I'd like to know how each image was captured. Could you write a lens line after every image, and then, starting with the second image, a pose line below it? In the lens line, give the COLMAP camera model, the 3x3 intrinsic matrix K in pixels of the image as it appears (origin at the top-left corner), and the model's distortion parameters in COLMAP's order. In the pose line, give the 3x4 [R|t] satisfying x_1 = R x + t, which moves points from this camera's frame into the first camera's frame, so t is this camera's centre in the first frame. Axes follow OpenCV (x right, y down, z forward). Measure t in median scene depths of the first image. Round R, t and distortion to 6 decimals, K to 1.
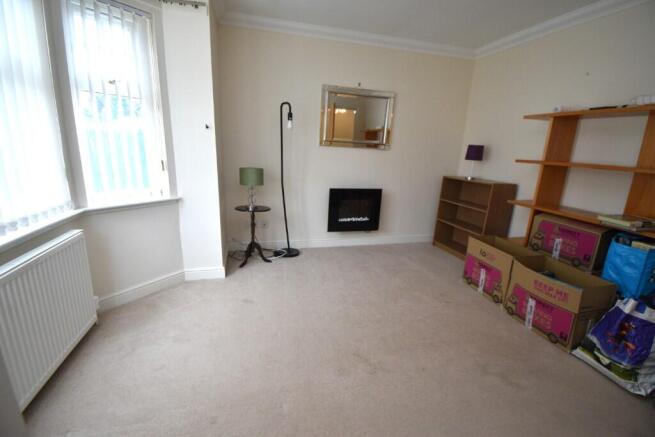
lens RADIAL K [[288.2, 0, 323.0], [0, 288.2, 220.5], [0, 0, 1]] dist [0.016893, -0.025630]
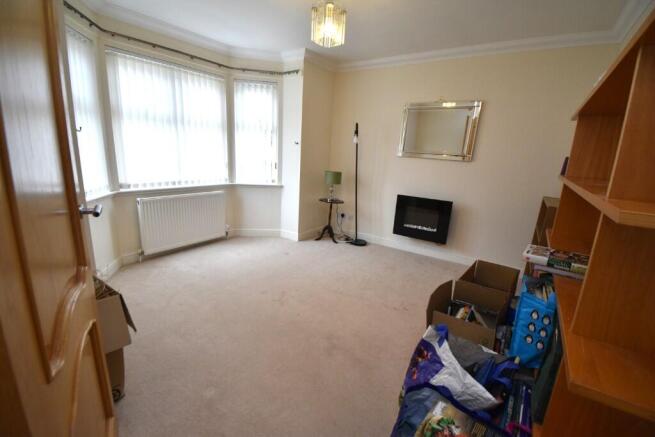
lens RADIAL K [[288.2, 0, 323.0], [0, 288.2, 220.5], [0, 0, 1]] dist [0.016893, -0.025630]
pose [[0.639530, 0.168661, -0.750037, 0.780595], [-0.210905, 0.976696, 0.039798, 0.004033], [0.739270, 0.132735, 0.660198, 0.077484]]
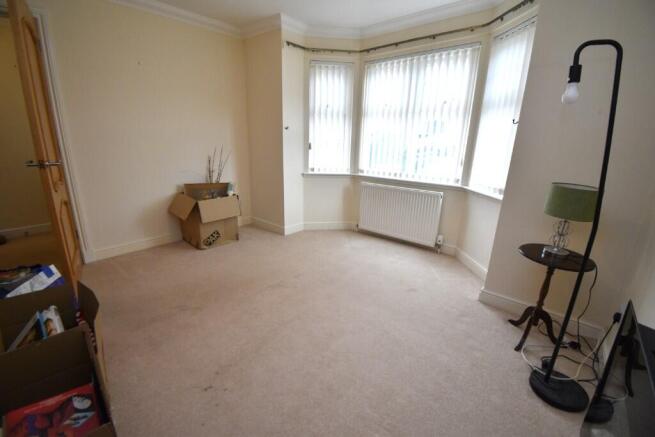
lens RADIAL K [[297.3, 0, 317.9], [0, 297.3, 221.2], [0, 0, 1]] dist [0.000070, -0.000075]
pose [[-0.844904, 0.098048, -0.525855, 0.454946], [-0.177819, 0.875670, 0.448978, -0.289814], [0.504497, 0.472851, -0.722423, 1.171381]]
